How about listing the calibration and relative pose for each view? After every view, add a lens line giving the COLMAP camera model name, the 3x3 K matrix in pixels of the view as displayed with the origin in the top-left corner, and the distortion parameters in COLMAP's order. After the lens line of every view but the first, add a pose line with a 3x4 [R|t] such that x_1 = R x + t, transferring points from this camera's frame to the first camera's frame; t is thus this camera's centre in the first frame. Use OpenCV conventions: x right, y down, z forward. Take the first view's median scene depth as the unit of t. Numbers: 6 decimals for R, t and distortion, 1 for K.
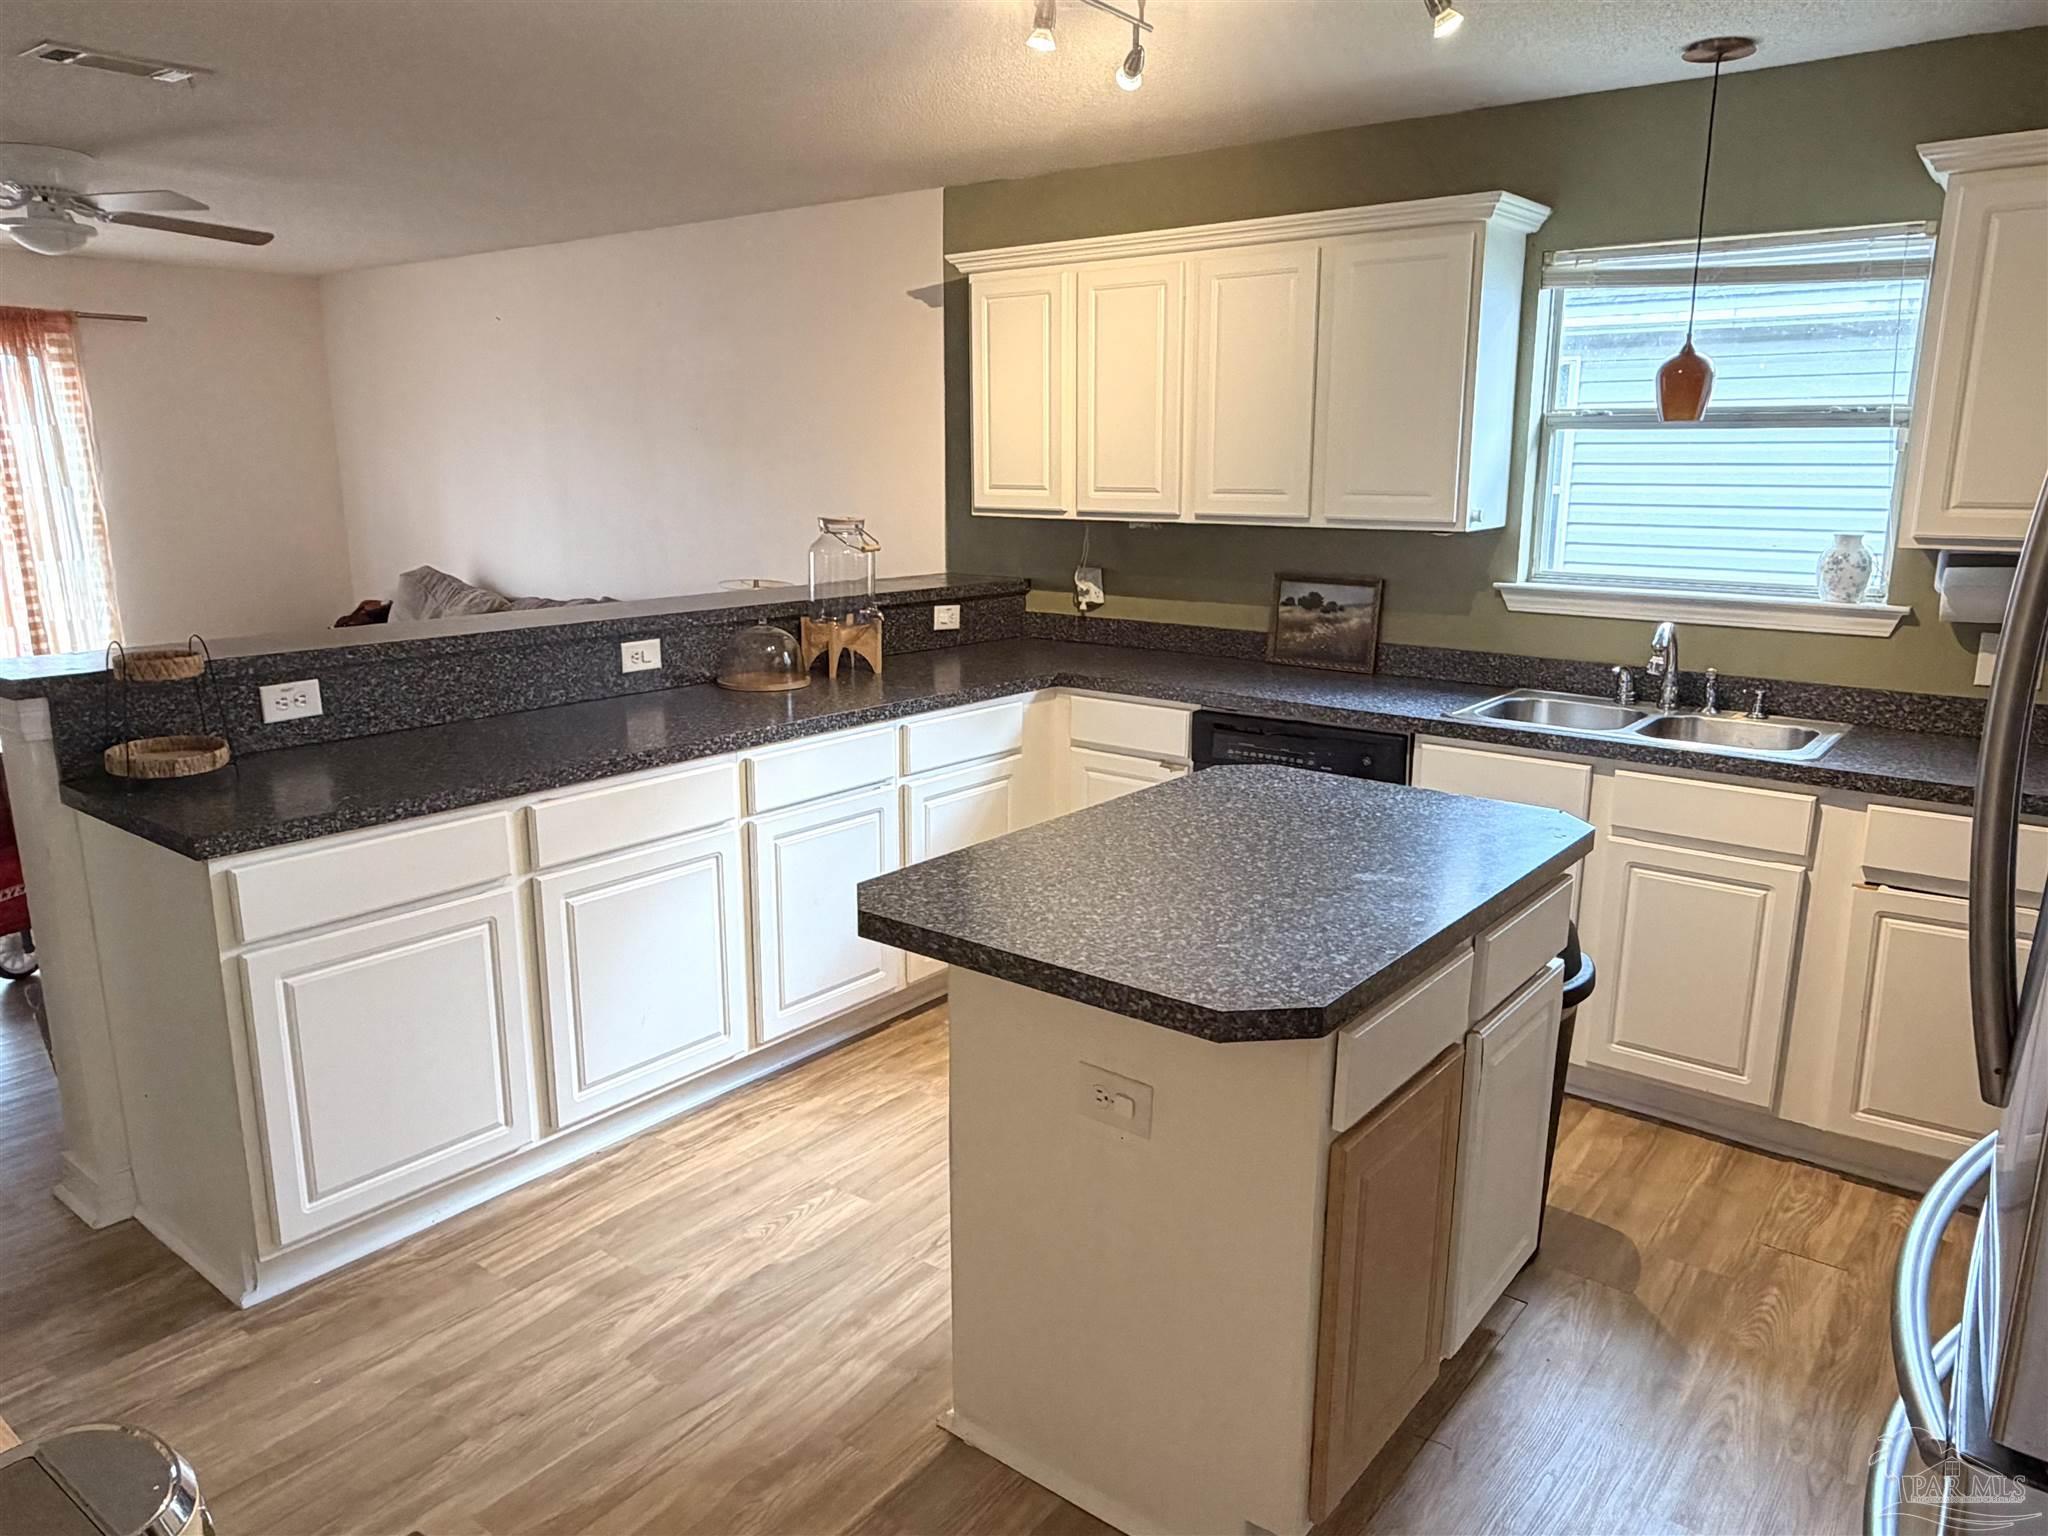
lens RADIAL K [[1403.6, 0, 1017.4], [0, 1403.6, 772.1], [0, 0, 1]] dist [0.006605, -0.002601]
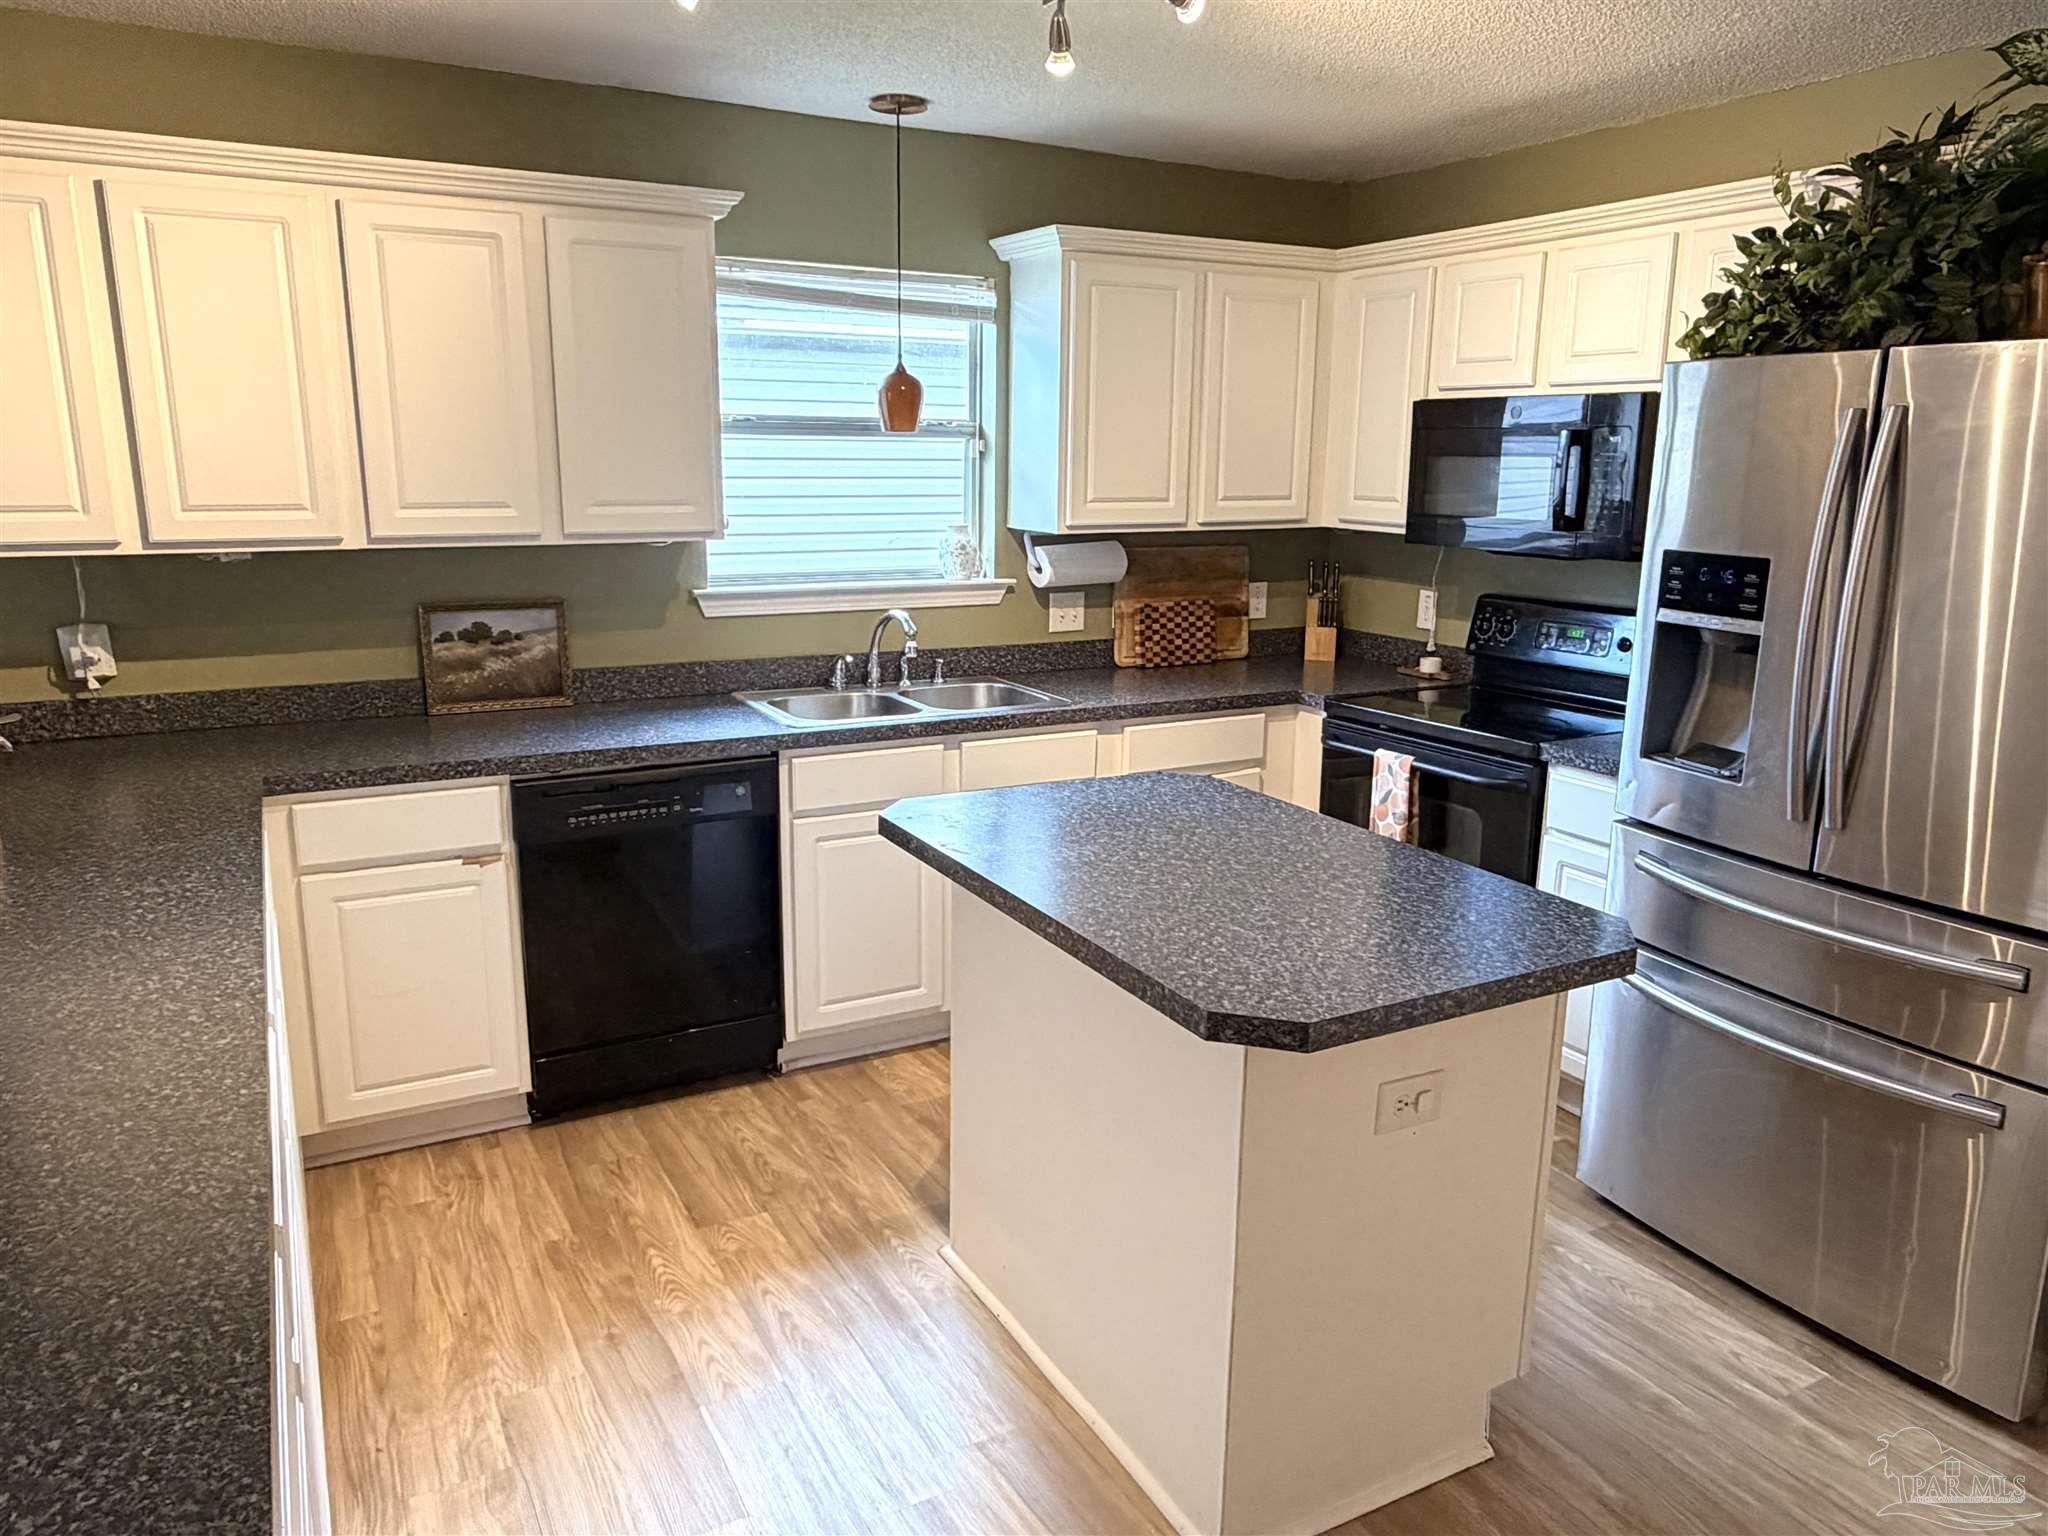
lens RADIAL K [[1403.6, 0, 1017.4], [0, 1403.6, 772.1], [0, 0, 1]] dist [0.006605, -0.002601]
pose [[0.396435, -0.205596, 0.894745, -0.468409], [0.193039, 0.971481, 0.137699, -0.103054], [-0.897538, 0.118132, 0.424817, 0.398649]]
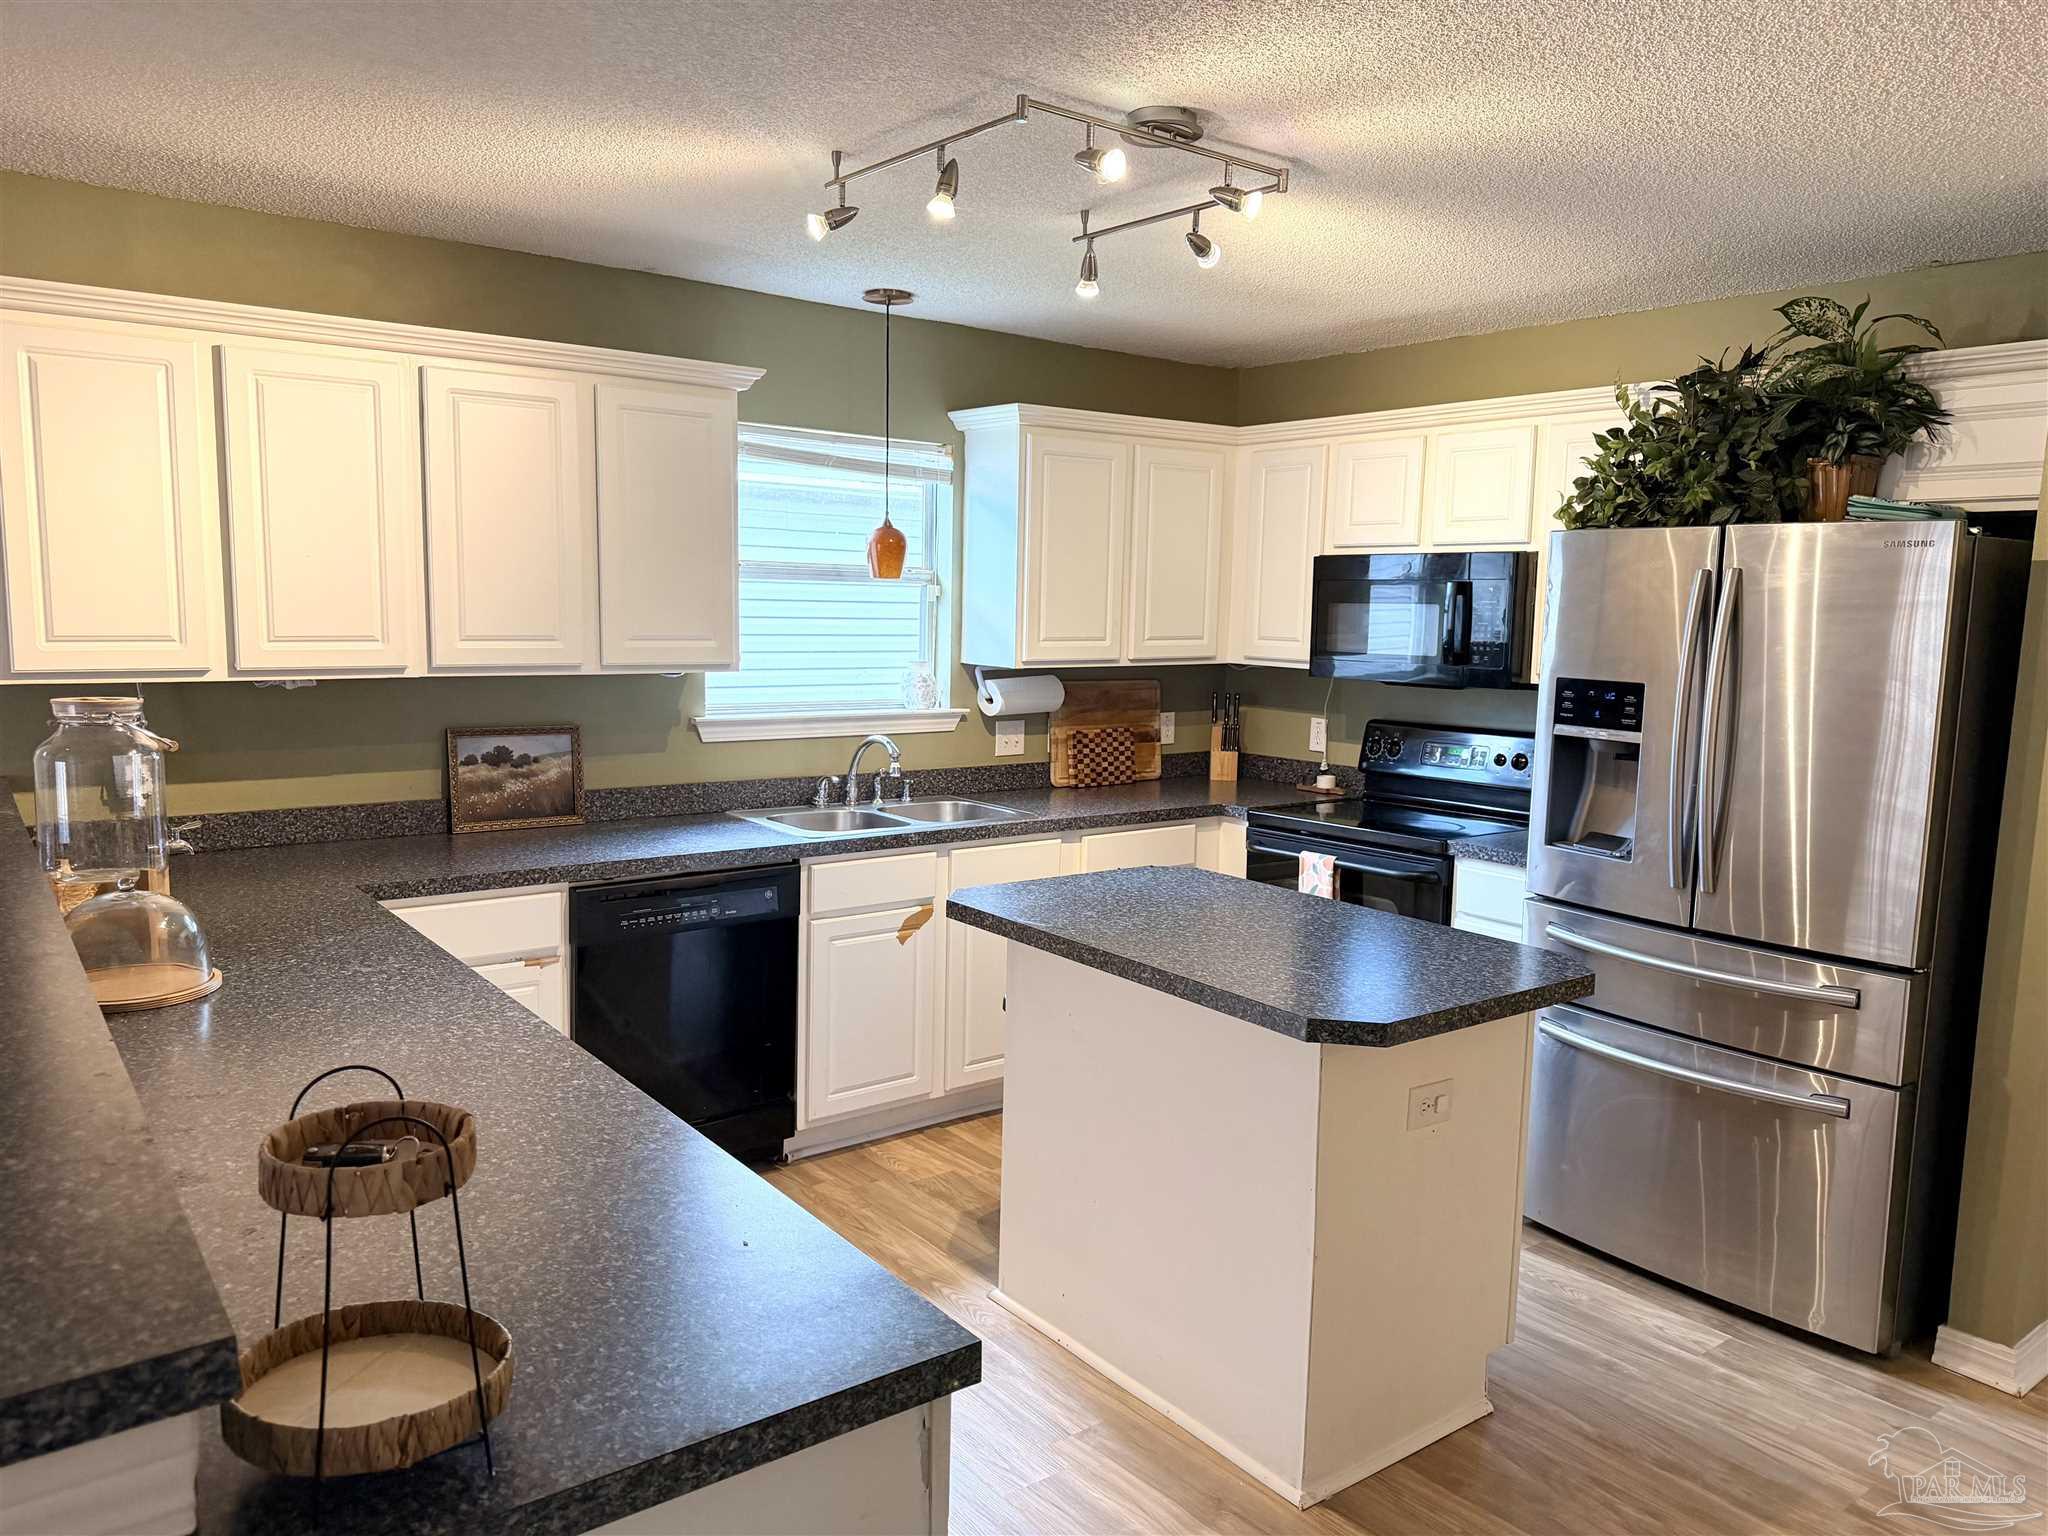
lens RADIAL K [[1445.0, 0, 1024.4], [0, 1445.0, 780.2], [0, 0, 1]] dist [0.155744, -0.269859]
pose [[0.246931, -0.122012, 0.961321, -0.664153], [0.193458, 0.978278, 0.074471, -0.122120], [-0.949526, 0.167586, 0.265172, 0.477235]]
